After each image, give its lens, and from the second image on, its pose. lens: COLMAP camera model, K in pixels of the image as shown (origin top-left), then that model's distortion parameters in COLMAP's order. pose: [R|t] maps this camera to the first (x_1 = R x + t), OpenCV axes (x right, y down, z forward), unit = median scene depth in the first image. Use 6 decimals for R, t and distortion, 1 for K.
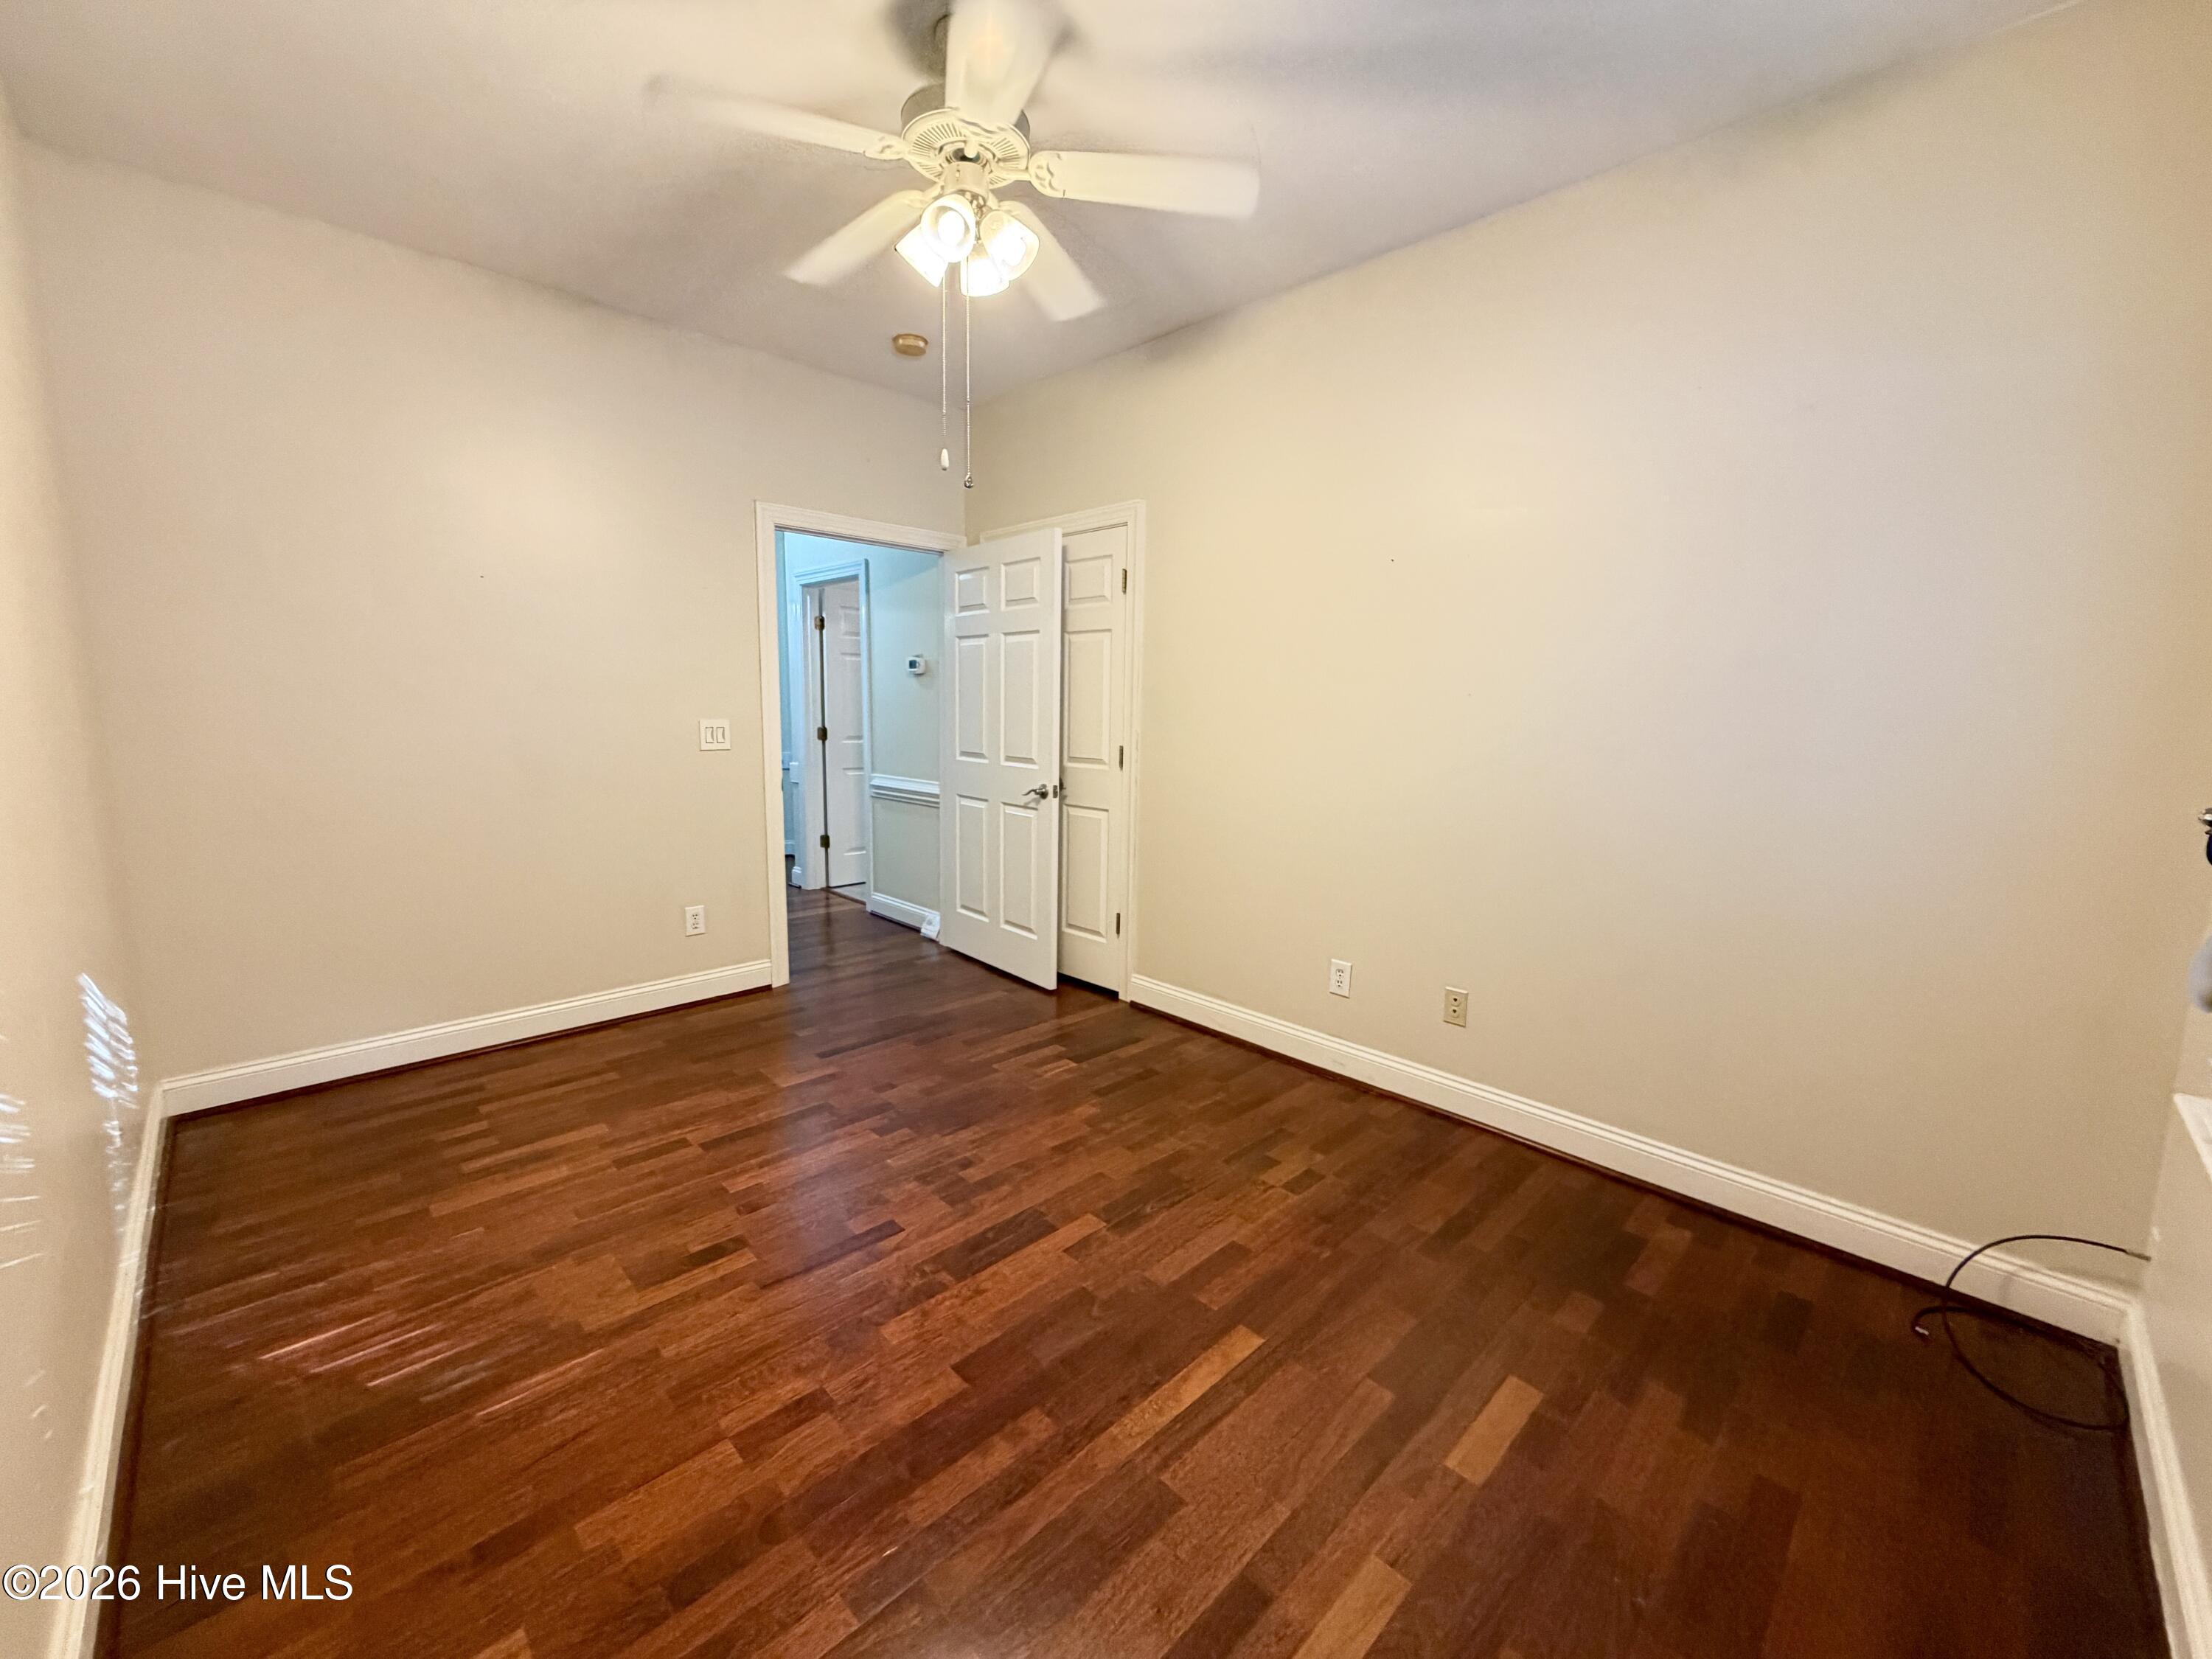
lens RADIAL K [[882.4, 0, 1098.5], [0, 882.4, 827.5], [0, 0, 1]] dist [0.000331, 0.000732]
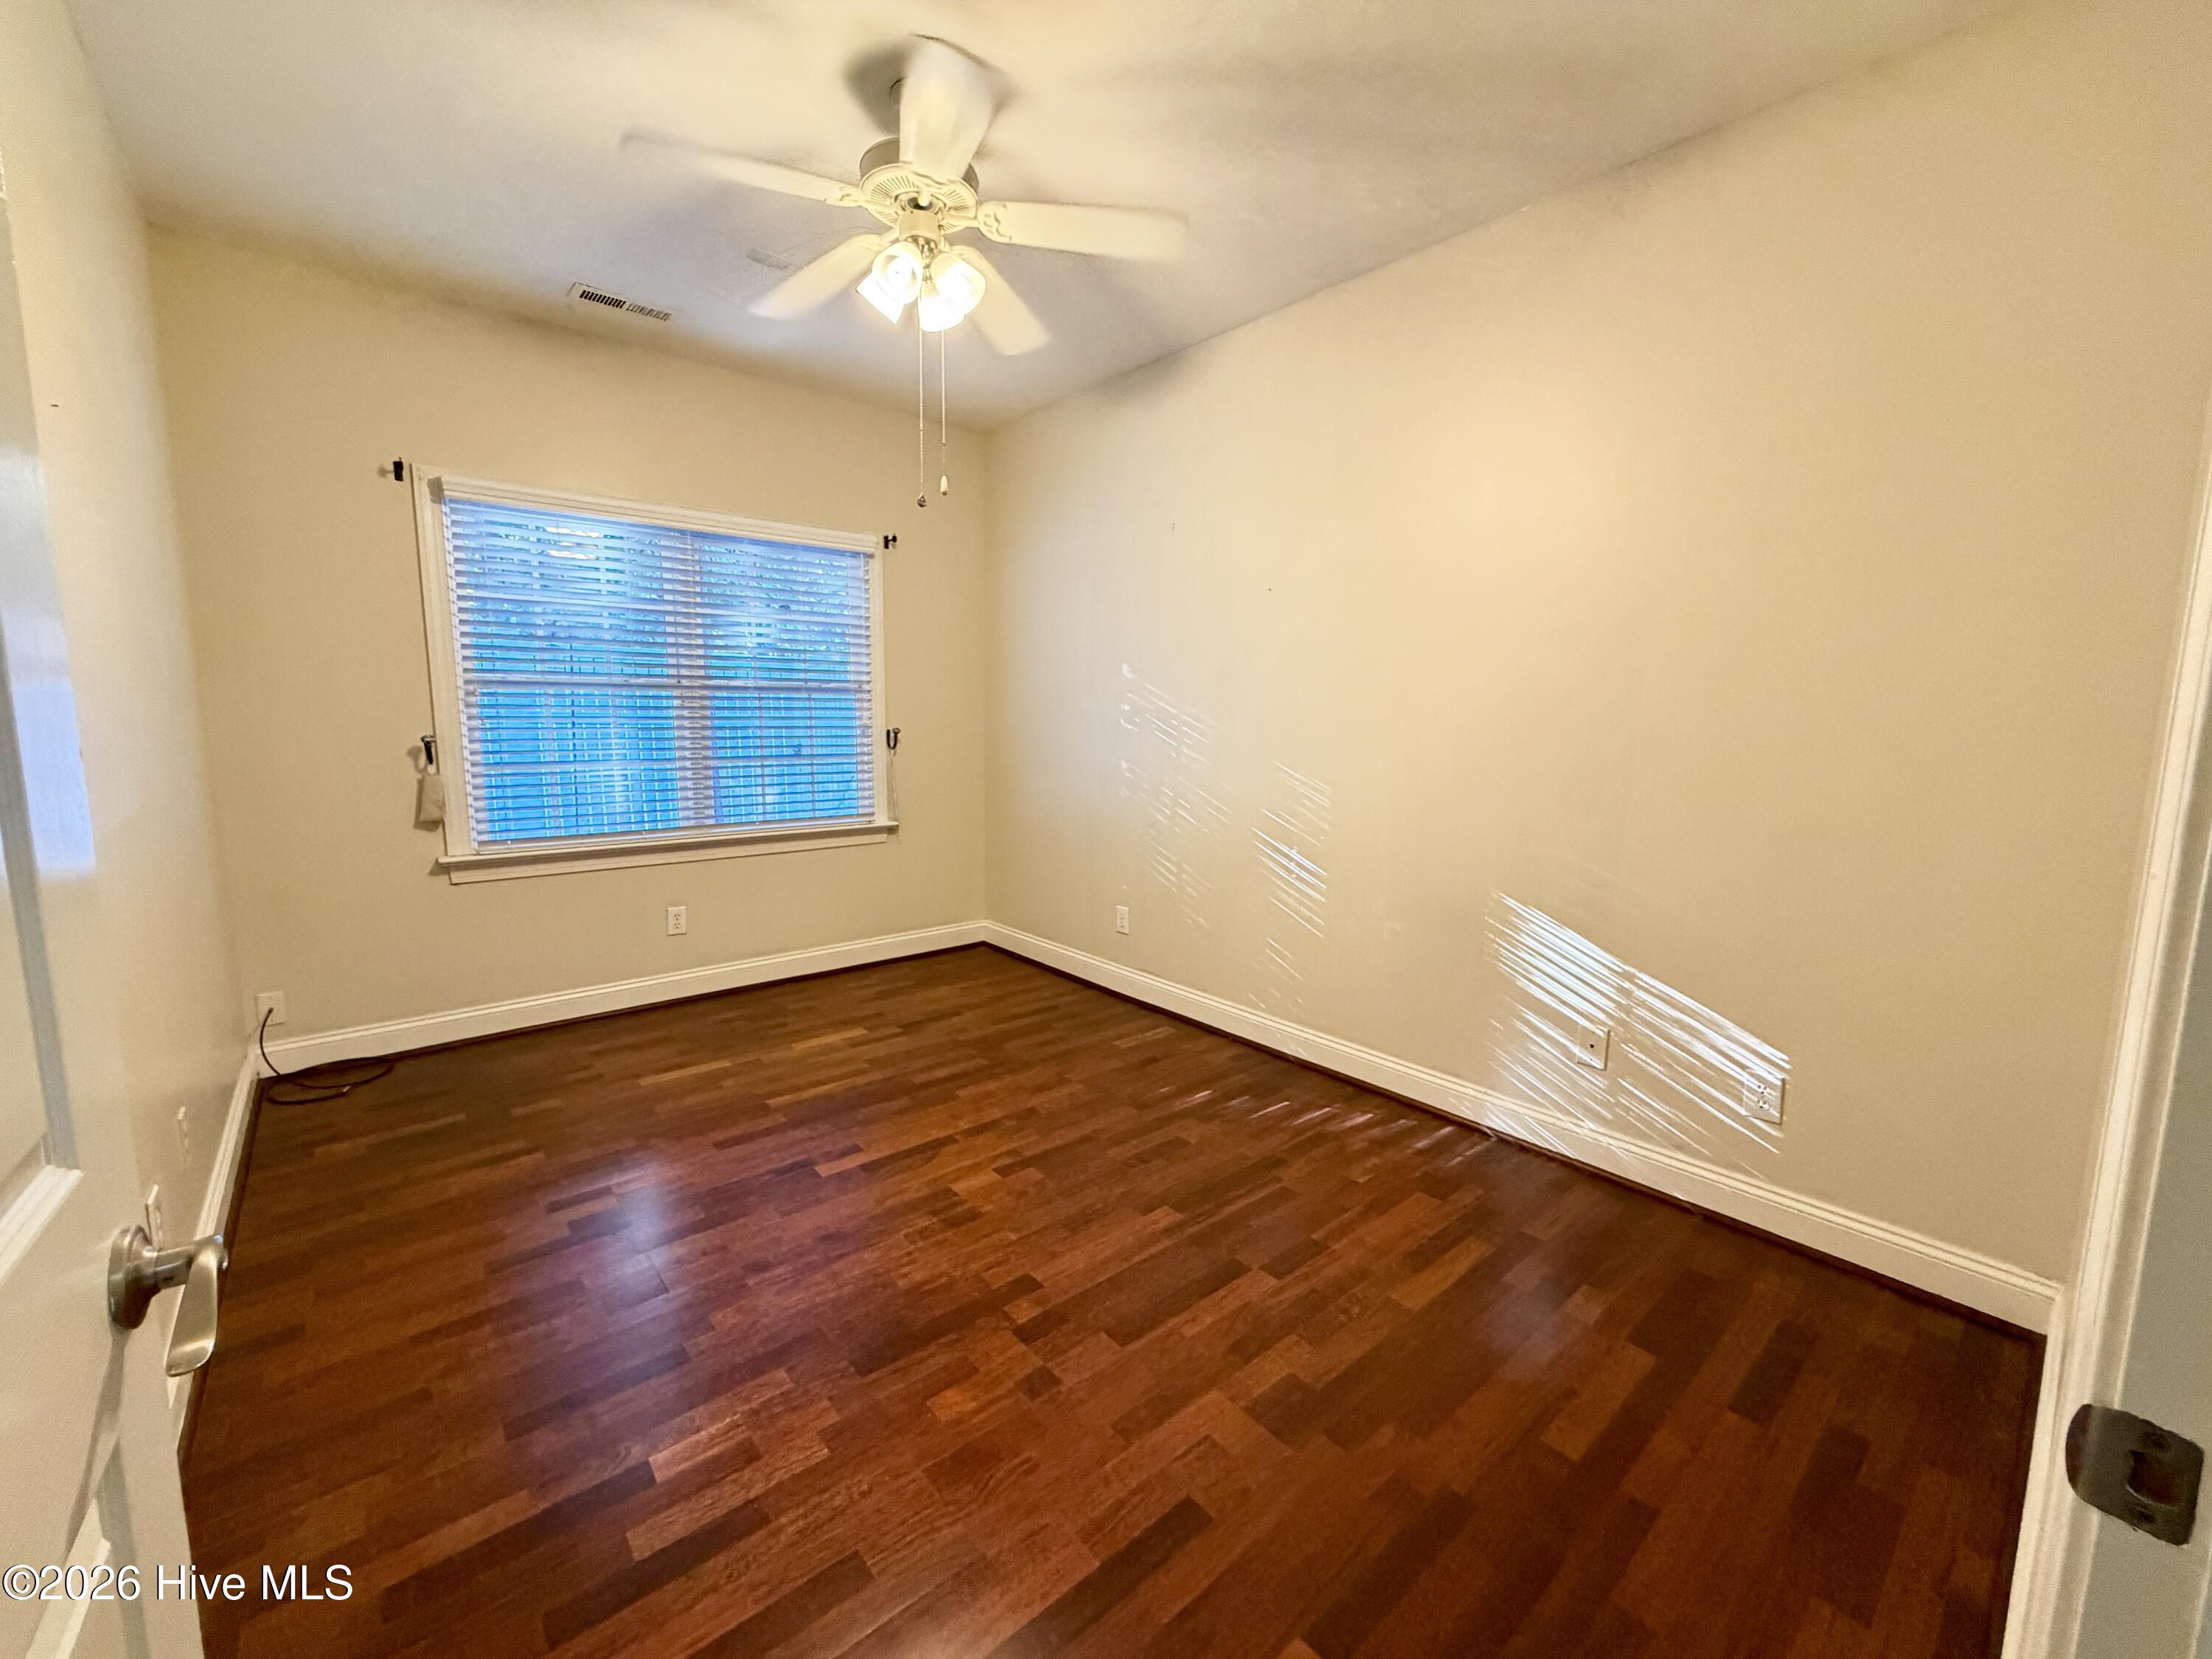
lens RADIAL K [[882.4, 0, 1098.5], [0, 882.4, 827.5], [0, 0, 1]] dist [0.000331, 0.000732]
pose [[-0.997211, -0.038109, 0.064165, -0.411320], [-0.019535, 0.963107, 0.268408, -0.278542], [-0.072027, 0.266406, -0.961166, 1.957381]]
